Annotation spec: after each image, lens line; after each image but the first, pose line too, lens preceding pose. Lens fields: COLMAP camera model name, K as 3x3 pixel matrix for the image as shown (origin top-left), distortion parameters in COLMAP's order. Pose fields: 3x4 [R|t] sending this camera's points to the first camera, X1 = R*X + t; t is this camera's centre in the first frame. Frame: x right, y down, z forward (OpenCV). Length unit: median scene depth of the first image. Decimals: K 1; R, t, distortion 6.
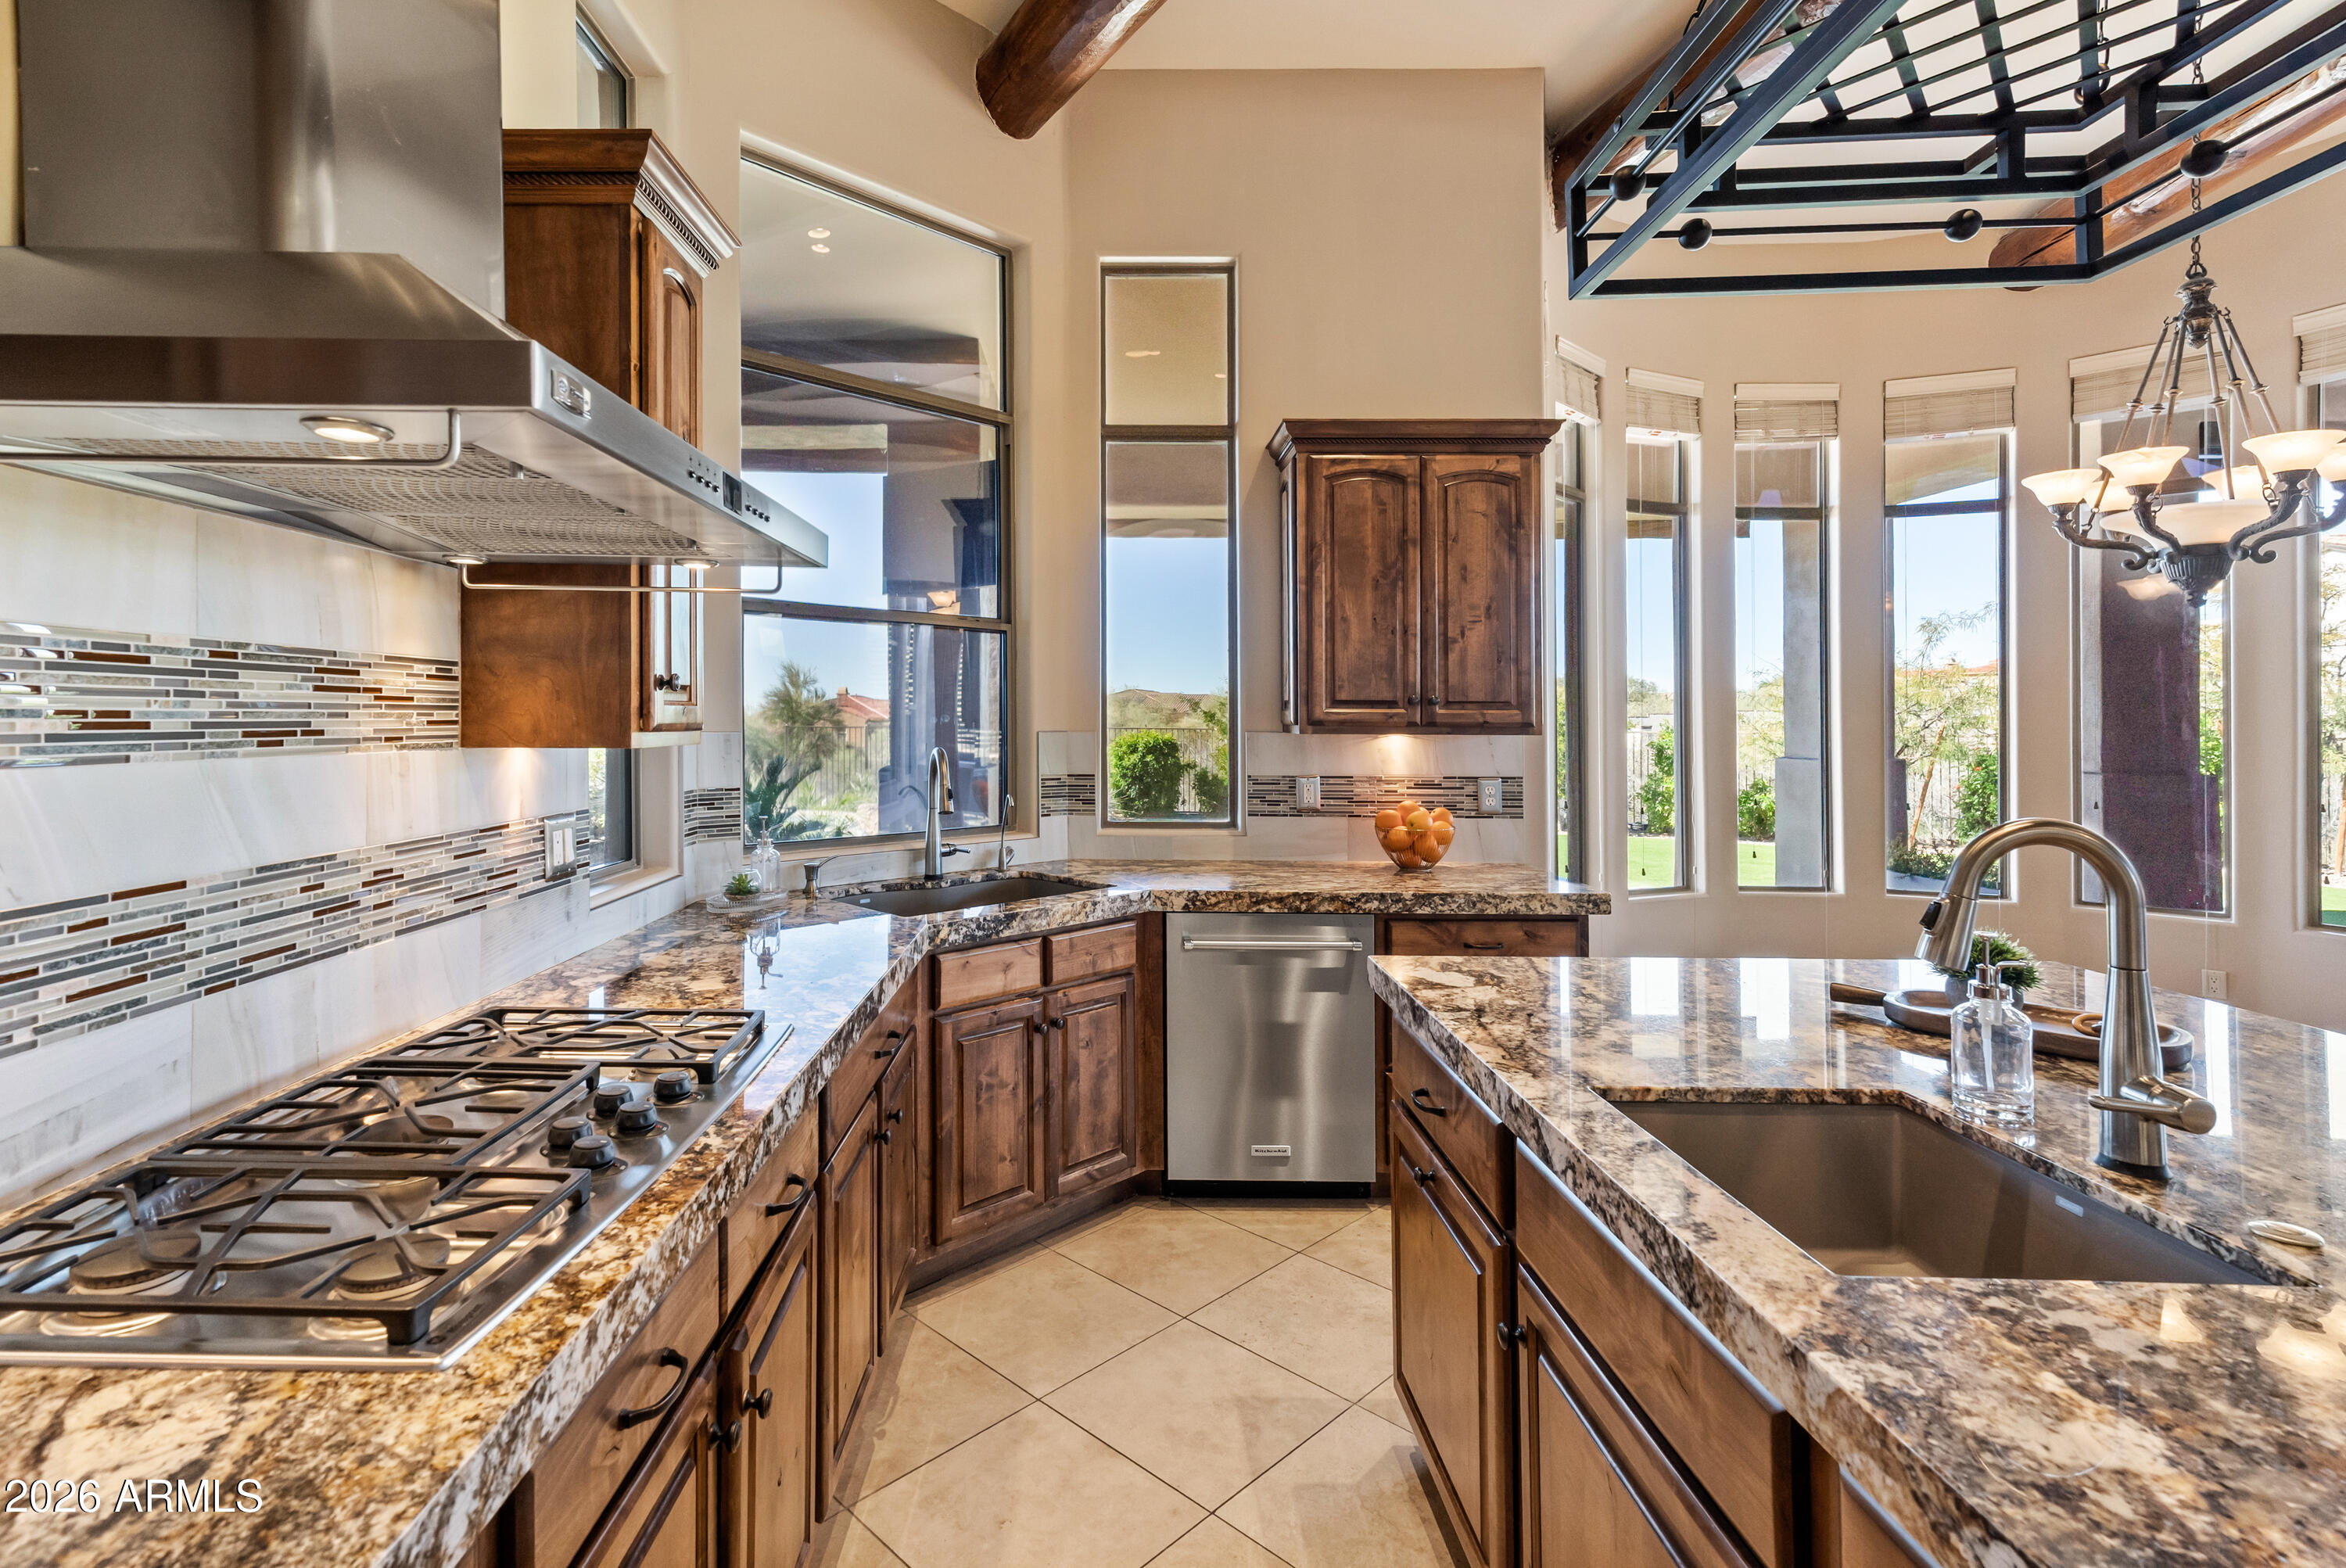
lens RADIAL K [[1096.2, 0, 1167.8], [0, 1096.2, 720.2], [0, 0, 1]] dist [0.009719, 0.000097]
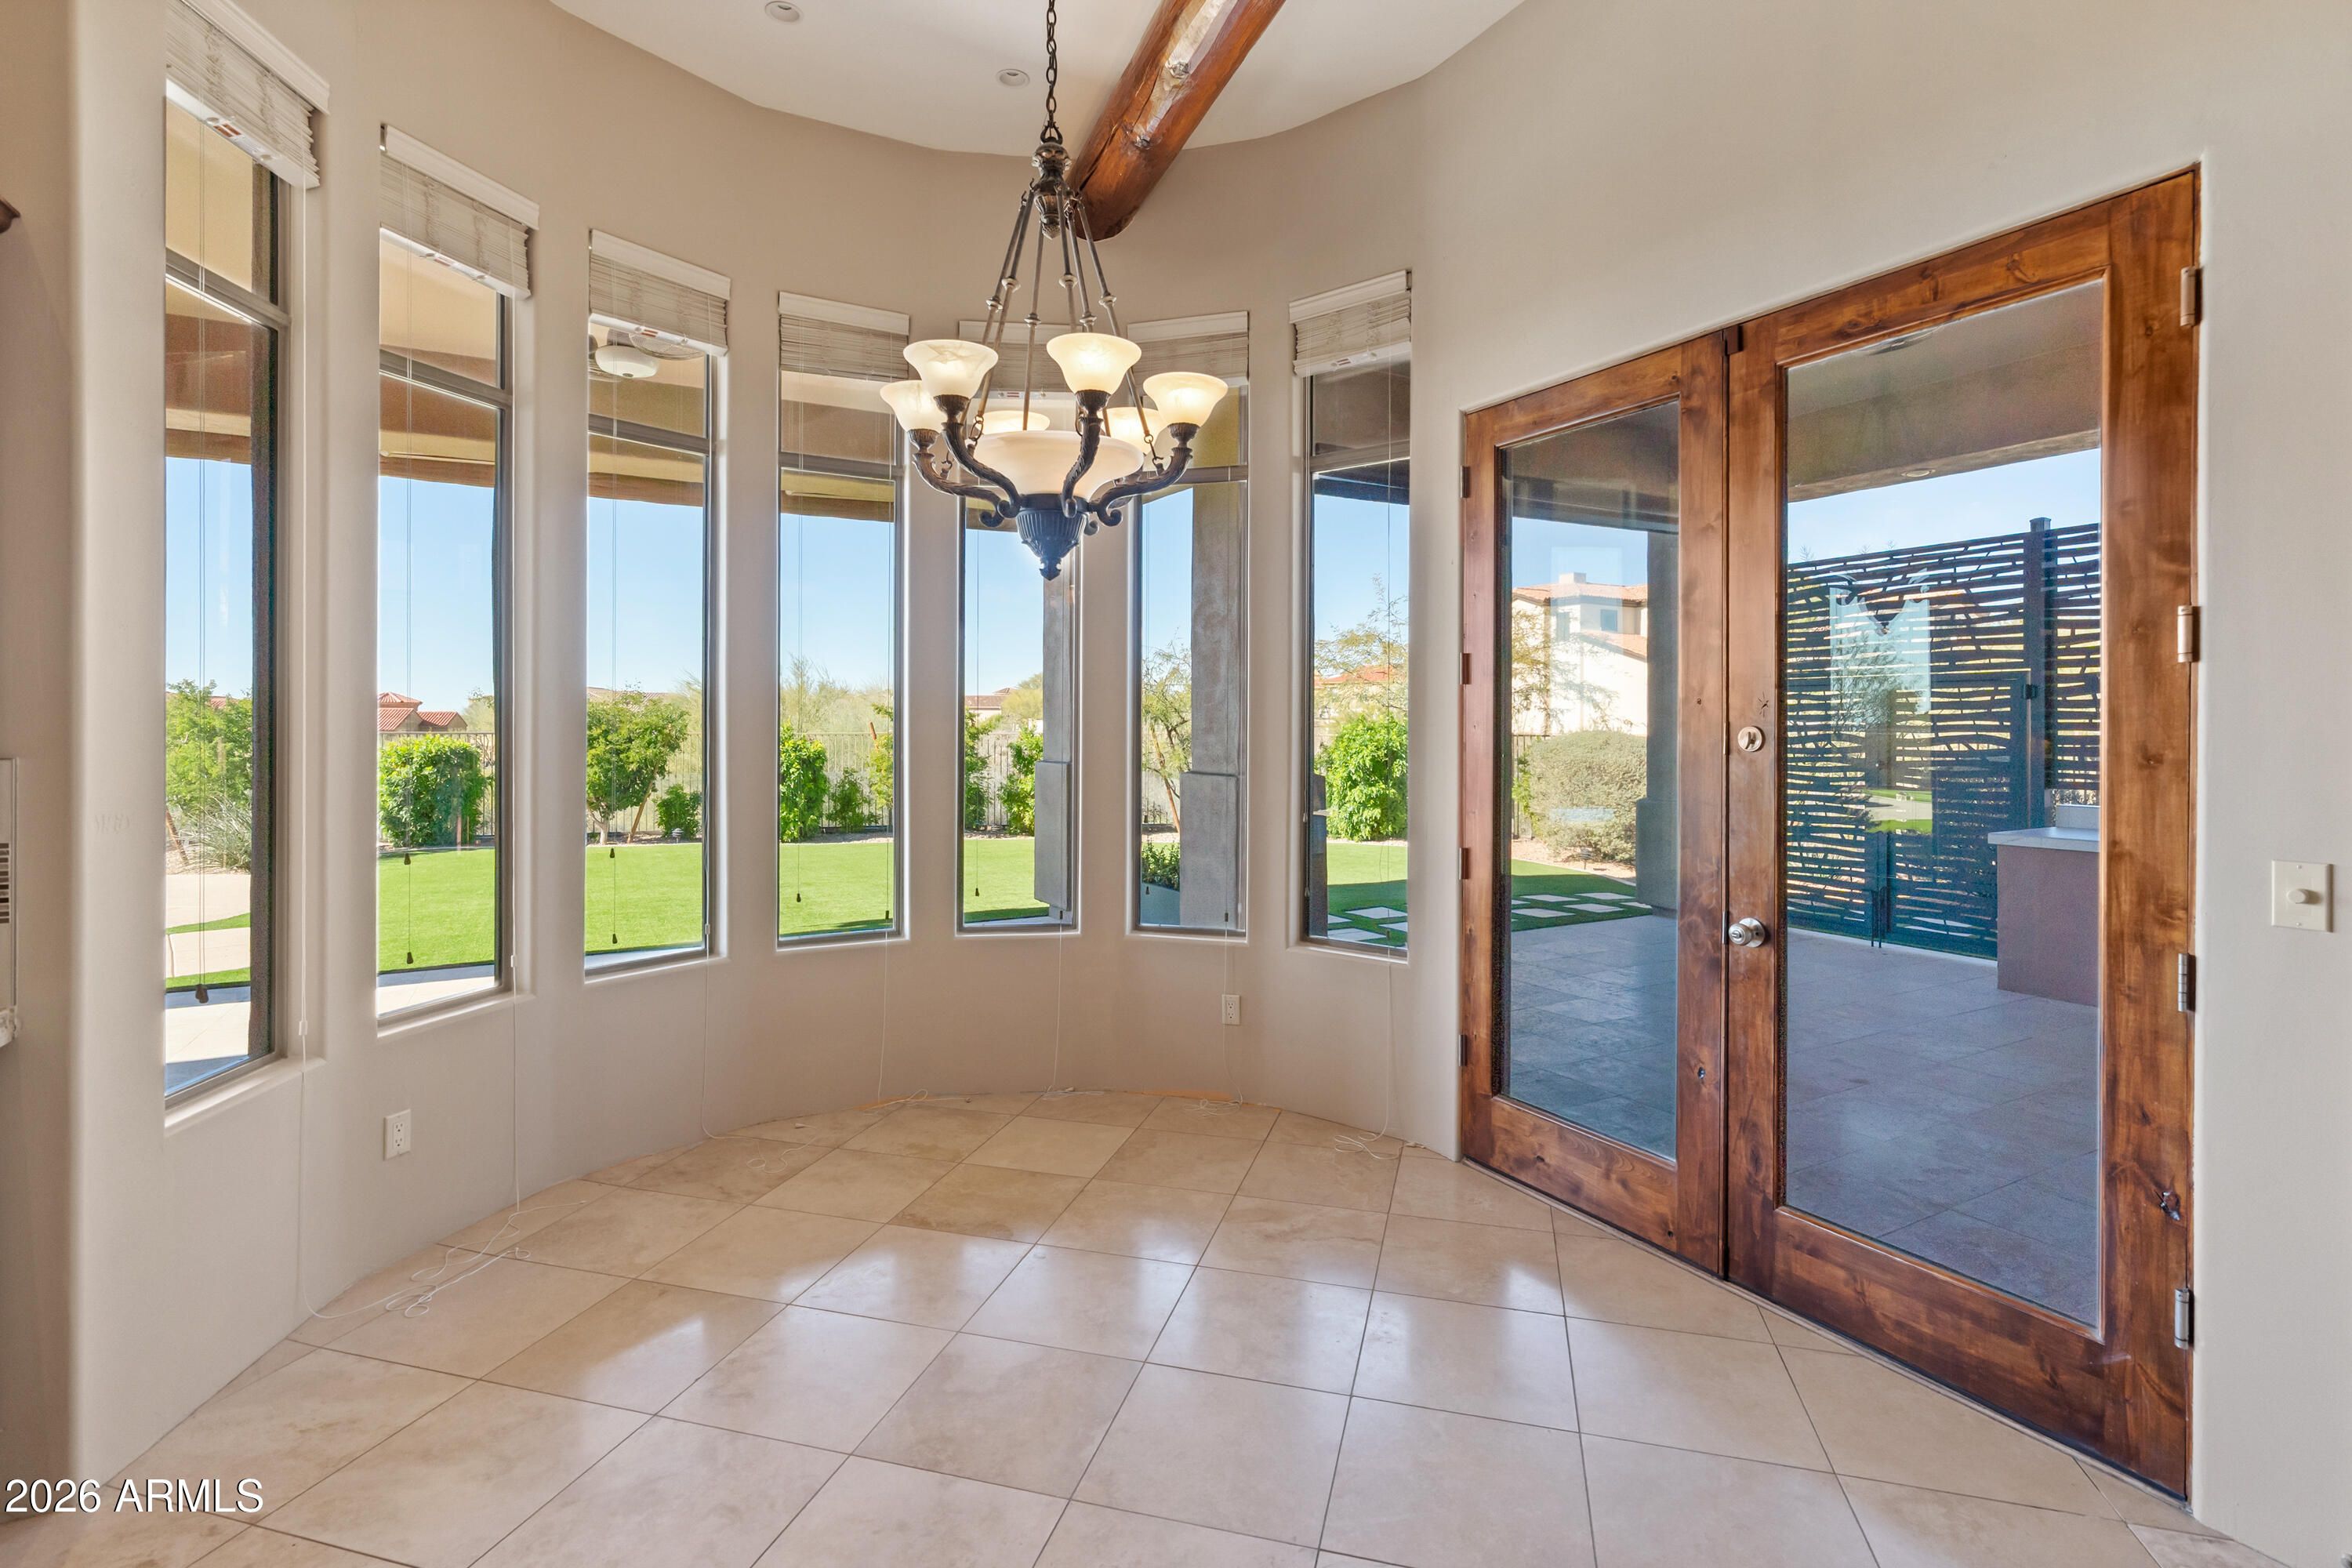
lens RADIAL K [[1099.0, 0, 1170.8], [0, 1099.0, 720.0], [0, 0, 1]] dist [0.009719, 0.000097]
pose [[0.874448, -0.001413, 0.485117, 0.465824], [0.002103, 0.999997, -0.000878, -0.004325], [-0.485115, 0.001788, 0.874449, 0.222815]]
